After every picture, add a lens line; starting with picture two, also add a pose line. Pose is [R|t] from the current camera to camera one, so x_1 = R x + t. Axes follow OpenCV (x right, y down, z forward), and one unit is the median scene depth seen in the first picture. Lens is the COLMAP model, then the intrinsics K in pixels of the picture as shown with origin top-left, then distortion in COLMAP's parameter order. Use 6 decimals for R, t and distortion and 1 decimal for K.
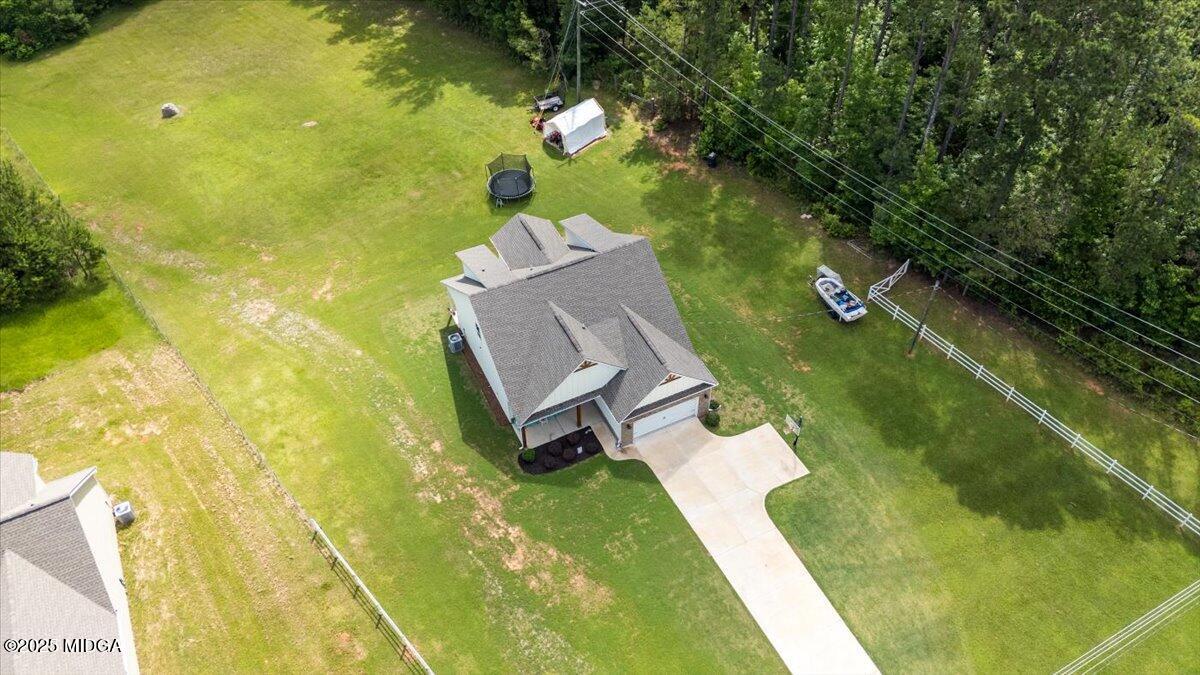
lens RADIAL K [[867.0, 0, 608.9], [0, 867.0, 335.5], [0, 0, 1]] dist [0.115819, -0.144794]
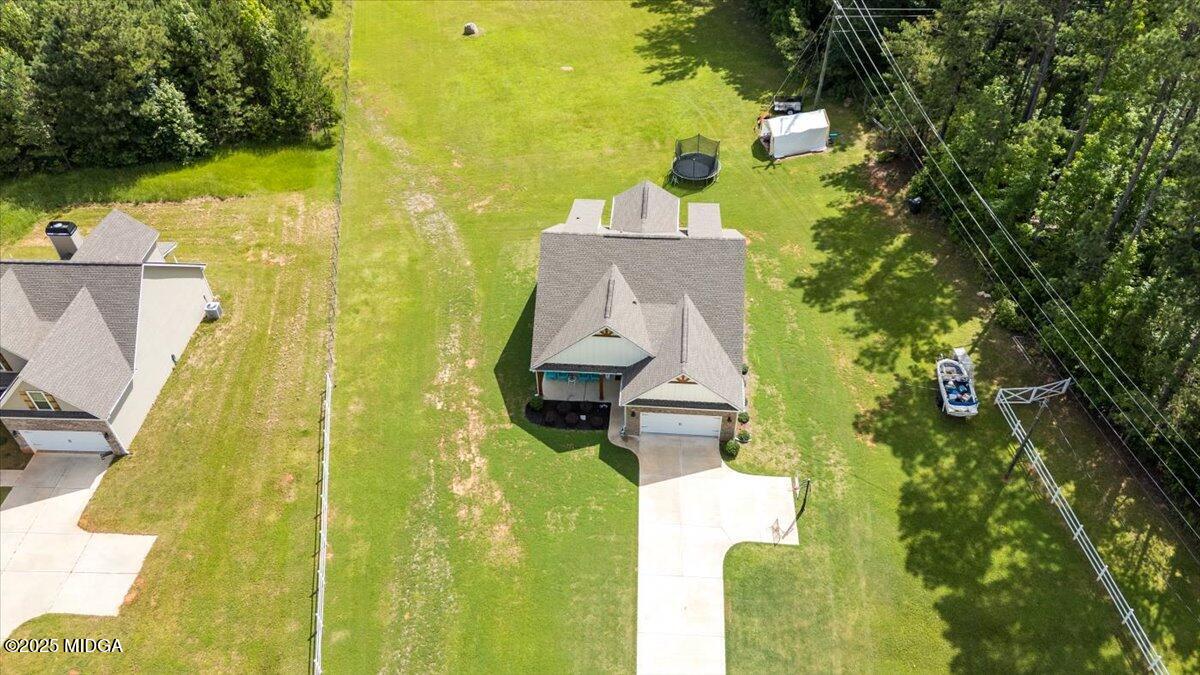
lens RADIAL K [[867.0, 0, 608.9], [0, 867.0, 335.5], [0, 0, 1]] dist [0.115819, -0.144794]
pose [[0.861805, 0.350290, -0.366863, 0.264356], [-0.362247, 0.931296, 0.038264, -0.000658], [0.355061, 0.099919, 0.929488, 0.092111]]
